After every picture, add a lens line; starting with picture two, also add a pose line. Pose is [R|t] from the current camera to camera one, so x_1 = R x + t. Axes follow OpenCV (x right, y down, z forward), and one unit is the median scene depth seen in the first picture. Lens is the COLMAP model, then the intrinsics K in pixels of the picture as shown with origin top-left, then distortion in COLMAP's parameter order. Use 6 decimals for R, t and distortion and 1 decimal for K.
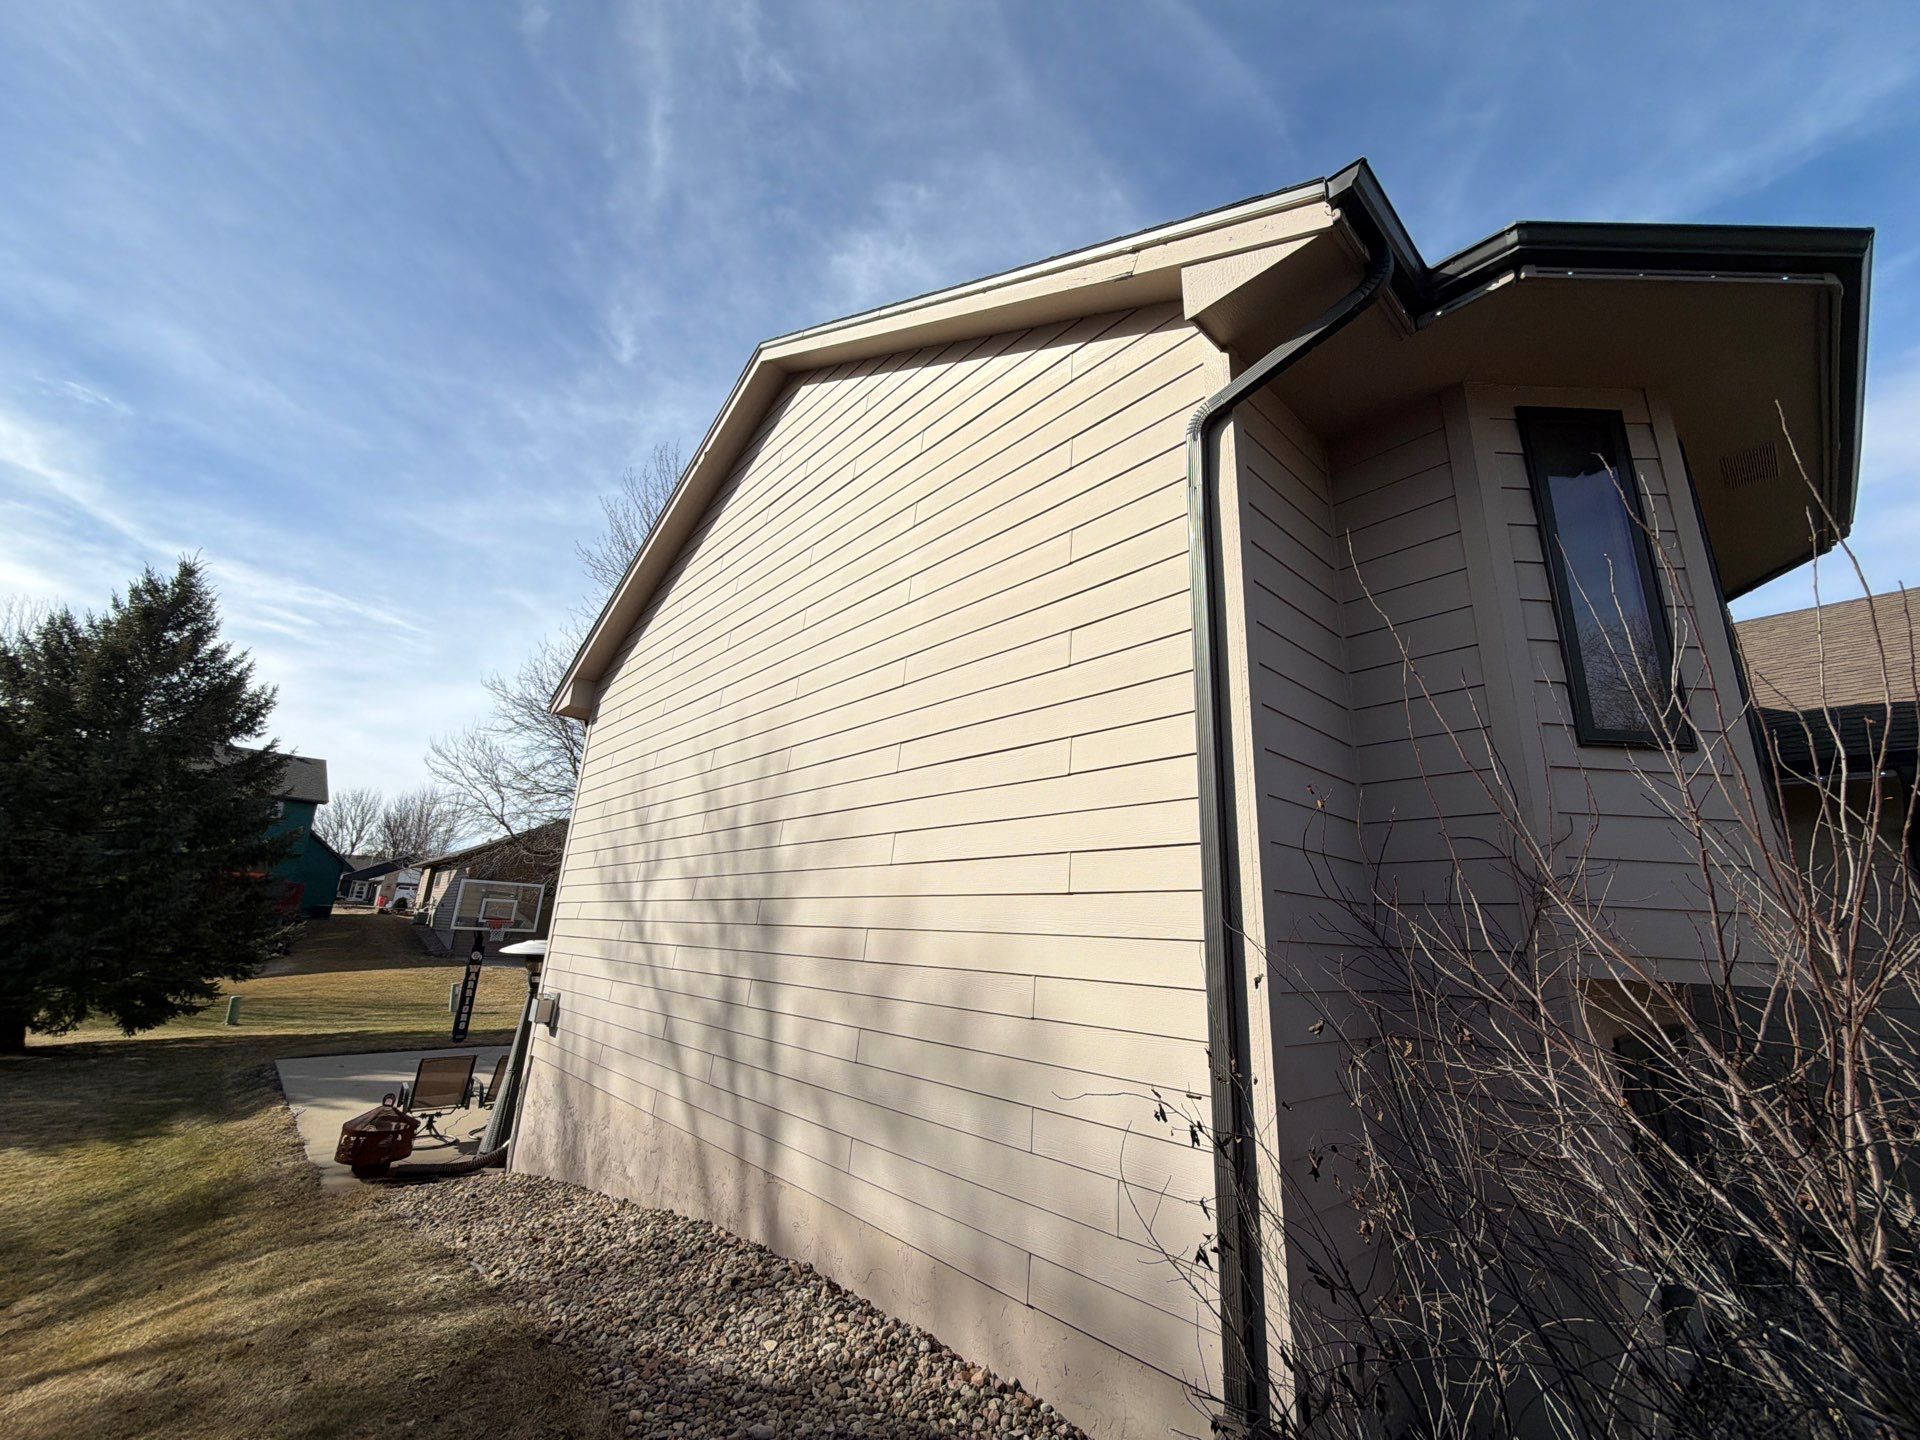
lens RADIAL K [[760.4, 0, 960.0], [0, 760.4, 720.0], [0, 0, 1]] dist [0.001066, -0.000081]
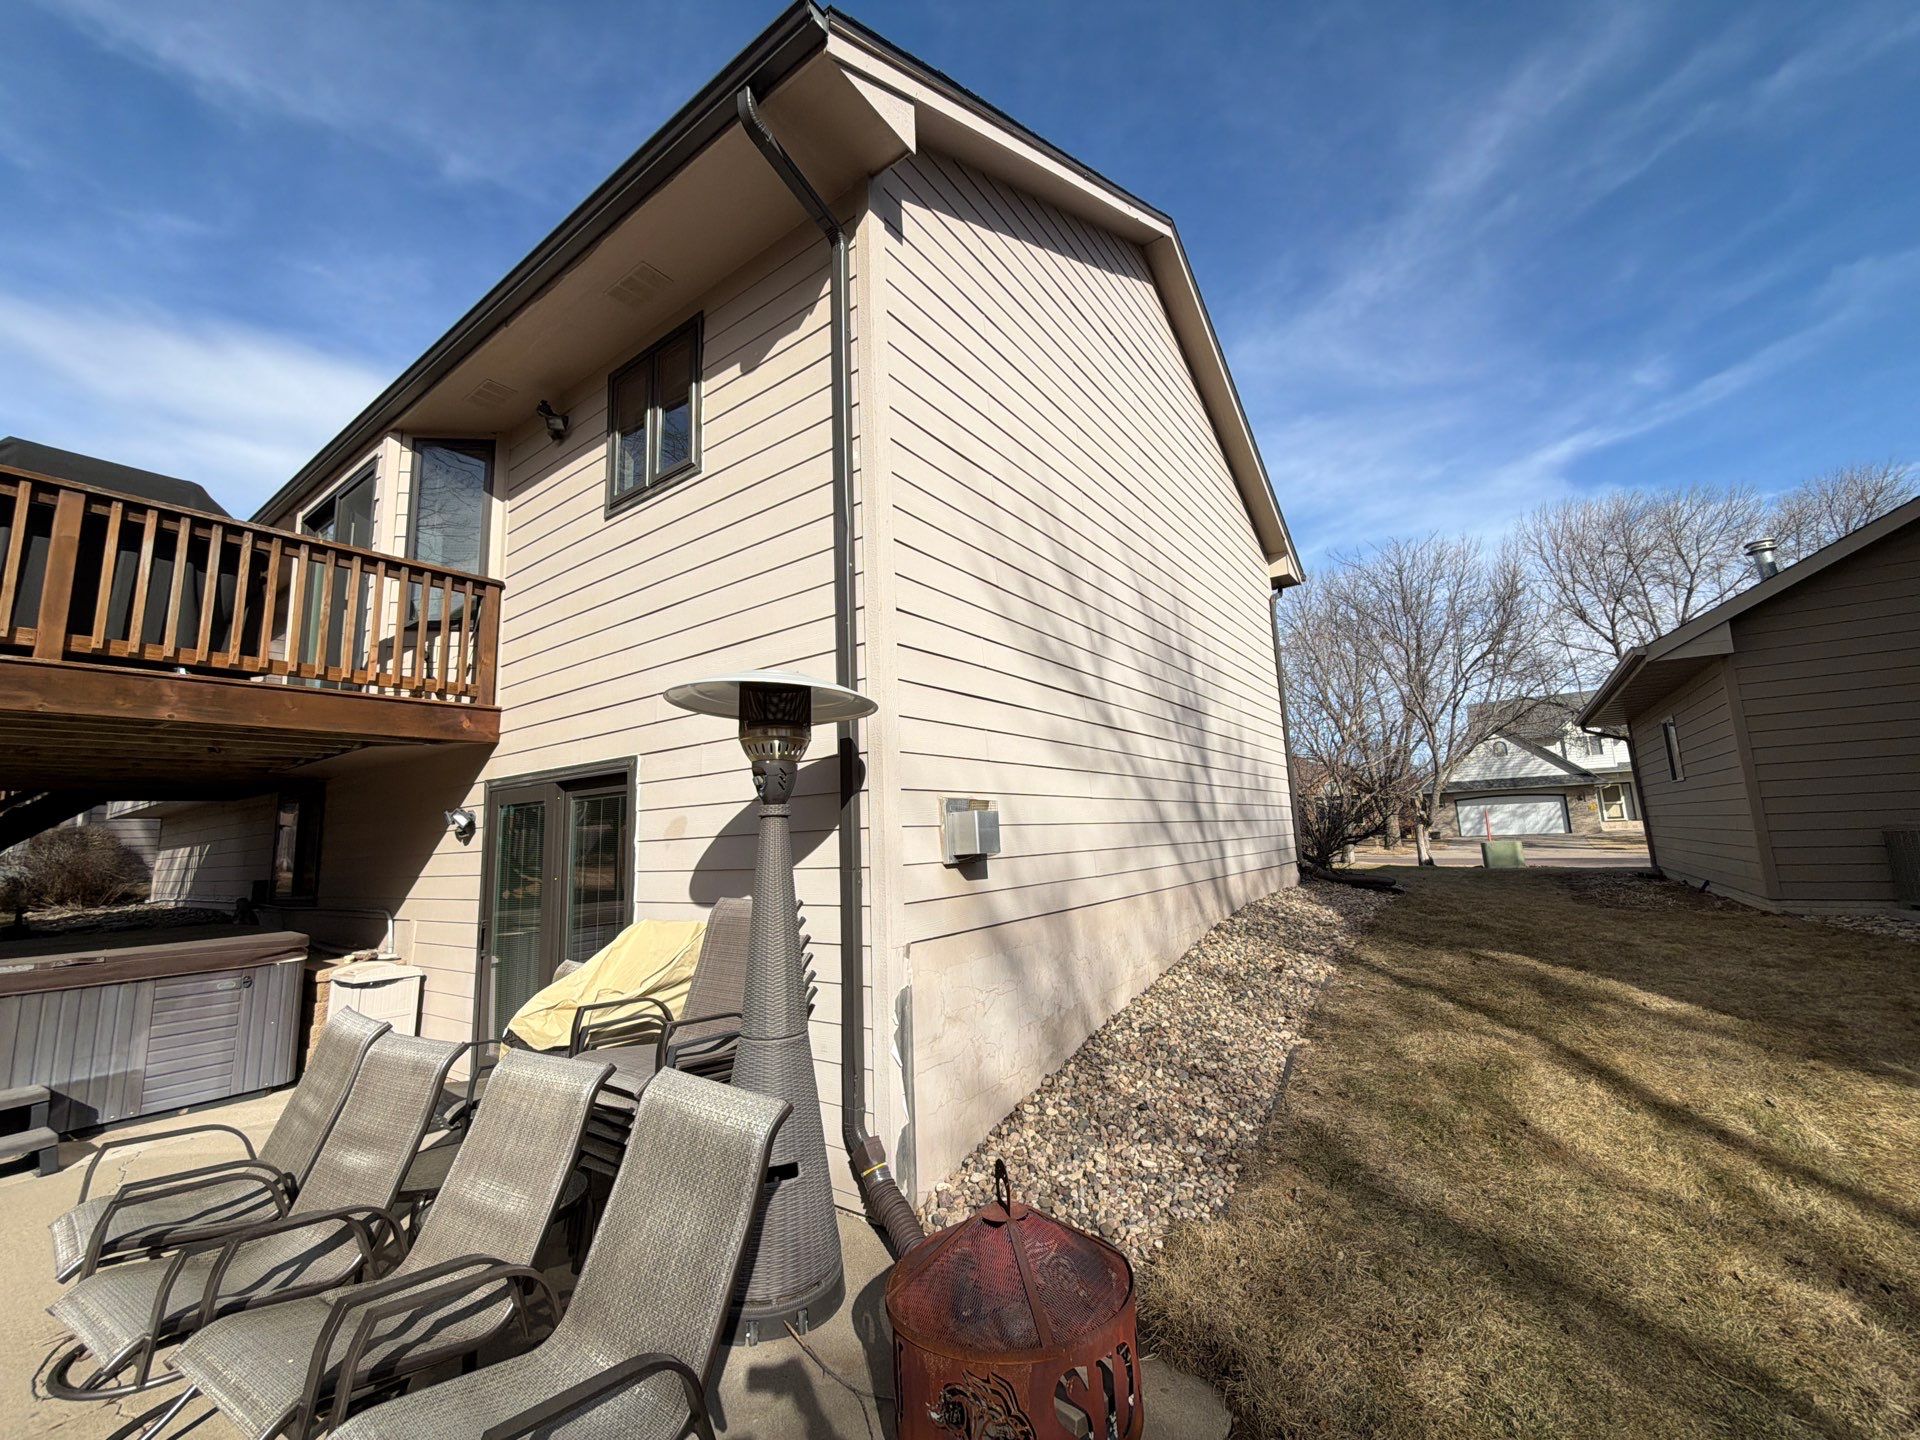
lens RADIAL K [[760.4, 0, 960.0], [0, 760.4, 720.0], [0, 0, 1]] dist [0.001066, -0.000081]
pose [[-0.211605, 0.108658, 0.971296, -1.650733], [-0.246269, 0.955807, -0.160577, 0.631980], [-0.945820, -0.273179, -0.175495, 1.790246]]
